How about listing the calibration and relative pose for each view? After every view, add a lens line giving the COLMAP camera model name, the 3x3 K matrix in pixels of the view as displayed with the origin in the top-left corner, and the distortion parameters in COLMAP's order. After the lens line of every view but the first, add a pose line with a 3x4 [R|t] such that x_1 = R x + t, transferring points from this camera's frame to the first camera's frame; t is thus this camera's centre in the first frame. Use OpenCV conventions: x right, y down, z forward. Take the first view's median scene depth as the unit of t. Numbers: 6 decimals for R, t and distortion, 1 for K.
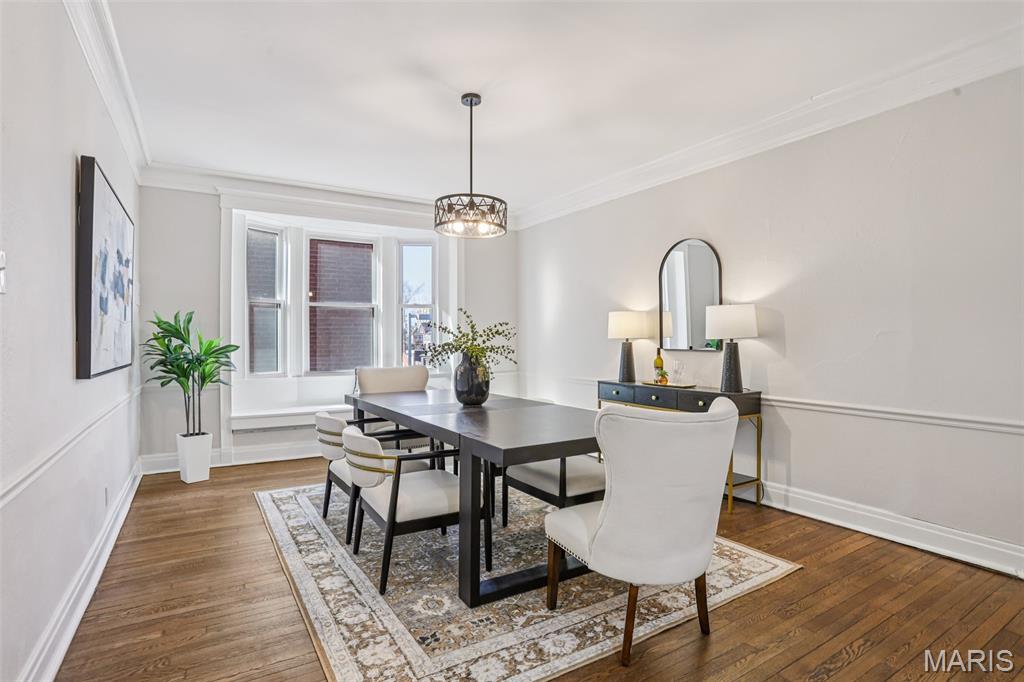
lens RADIAL K [[512.1, 0, 508.8], [0, 512.1, 336.8], [0, 0, 1]] dist [-0.064386, 0.026367]
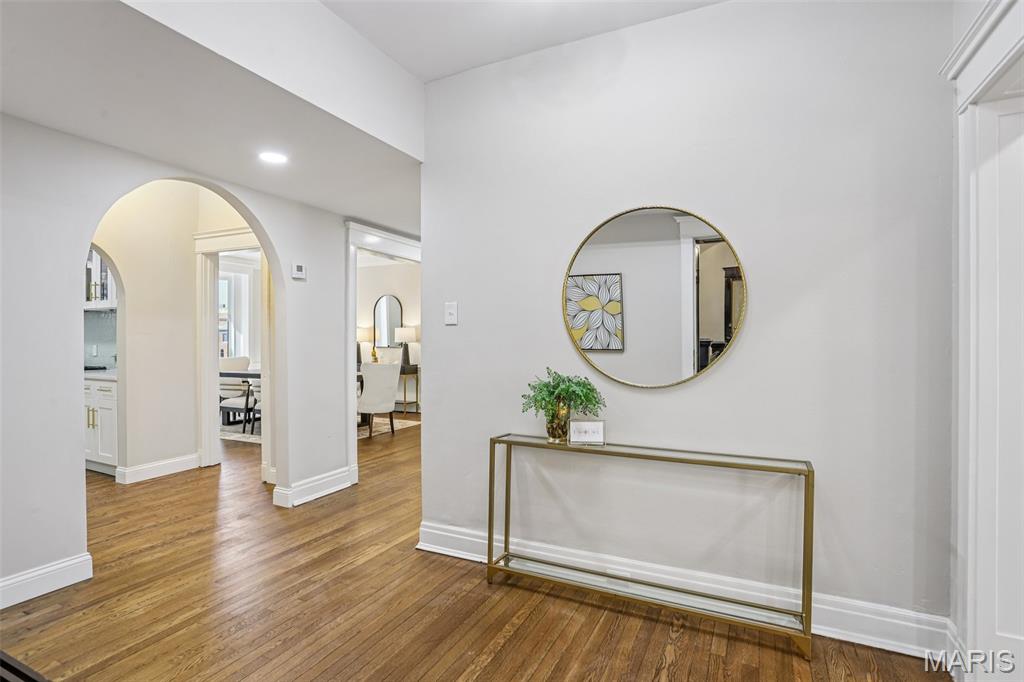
lens RADIAL K [[512.1, 0, 502.5], [0, 512.1, 340.3], [0, 0, 1]] dist [-0.064386, 0.026367]
pose [[0.842536, 0.003199, 0.538630, -0.508544], [-0.006473, 0.999970, 0.004186, -0.019468], [-0.538601, -0.007013, 0.842532, -1.375863]]
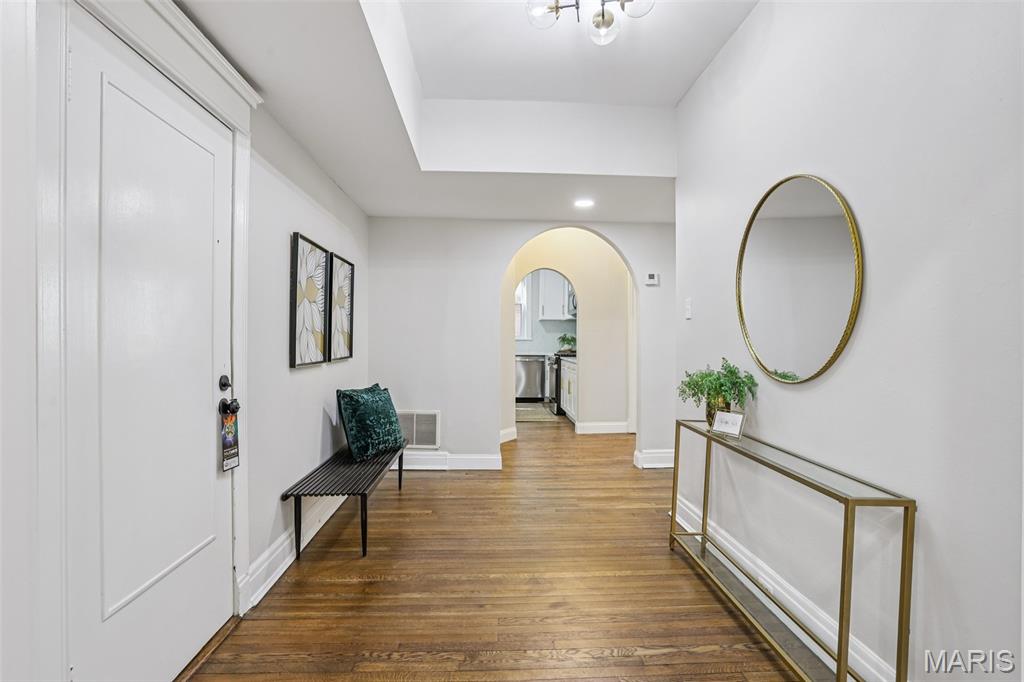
lens RADIAL K [[512.1, 0, 510.6], [0, 512.1, 340.7], [0, 0, 1]] dist [-0.064386, 0.026367]
pose [[0.881725, 0.009422, -0.471670, 0.060400], [-0.004921, 0.999930, 0.010774, -0.008431], [0.471739, -0.007179, 0.881709, -1.604363]]
